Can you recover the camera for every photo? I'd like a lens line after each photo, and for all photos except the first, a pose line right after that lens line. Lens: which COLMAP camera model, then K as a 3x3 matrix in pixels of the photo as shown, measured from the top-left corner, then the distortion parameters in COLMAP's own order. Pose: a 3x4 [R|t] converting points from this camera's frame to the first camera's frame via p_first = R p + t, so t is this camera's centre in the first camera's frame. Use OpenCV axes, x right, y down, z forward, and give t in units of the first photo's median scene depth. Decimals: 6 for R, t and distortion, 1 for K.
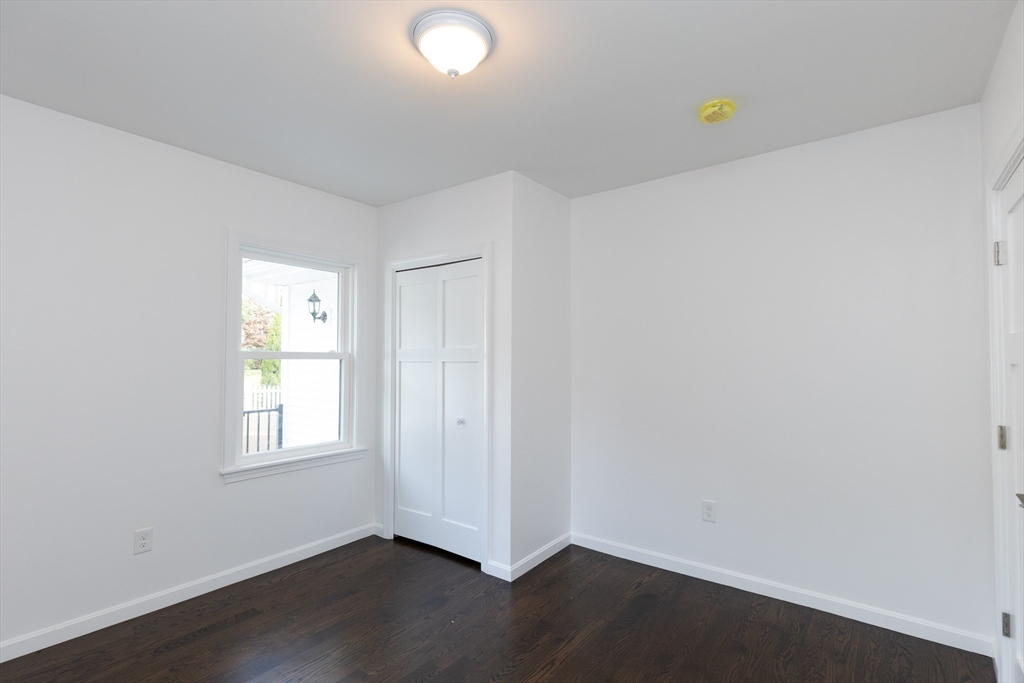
lens RADIAL K [[484.6, 0, 512.0], [0, 484.6, 341.5], [0, 0, 1]] dist [0.001774, 0.000230]
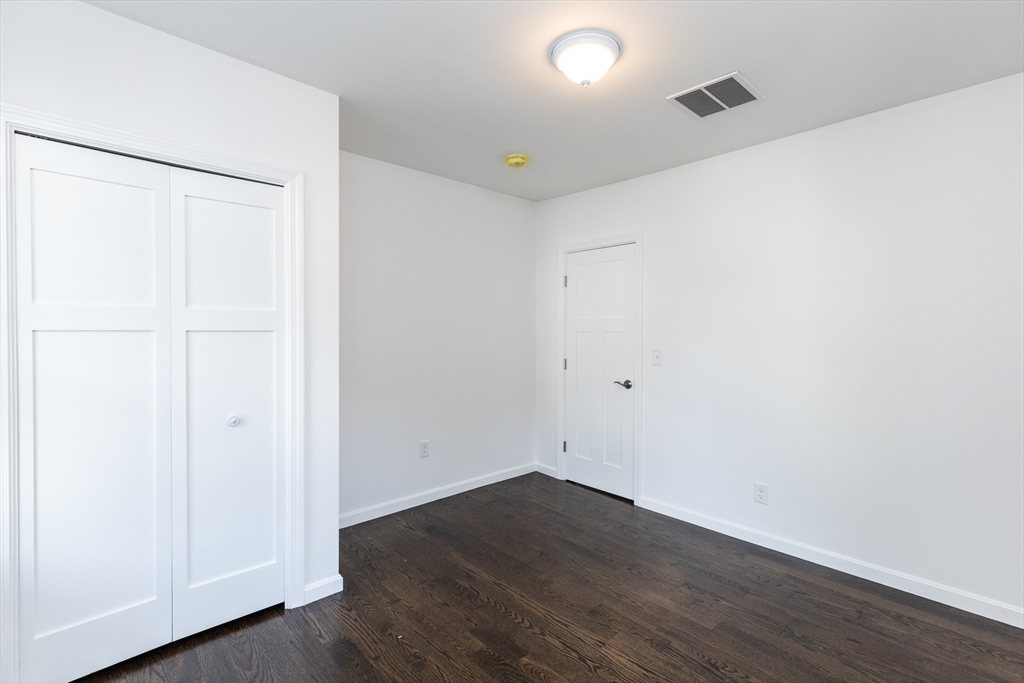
lens RADIAL K [[469.6, 0, 519.8], [0, 469.6, 335.2], [0, 0, 1]] dist [0.000789, -0.000467]
pose [[0.148784, -0.010283, 0.988816, -0.765385], [-0.041867, 0.998984, 0.016689, 0.023905], [-0.987983, -0.043881, 0.148203, 0.591820]]
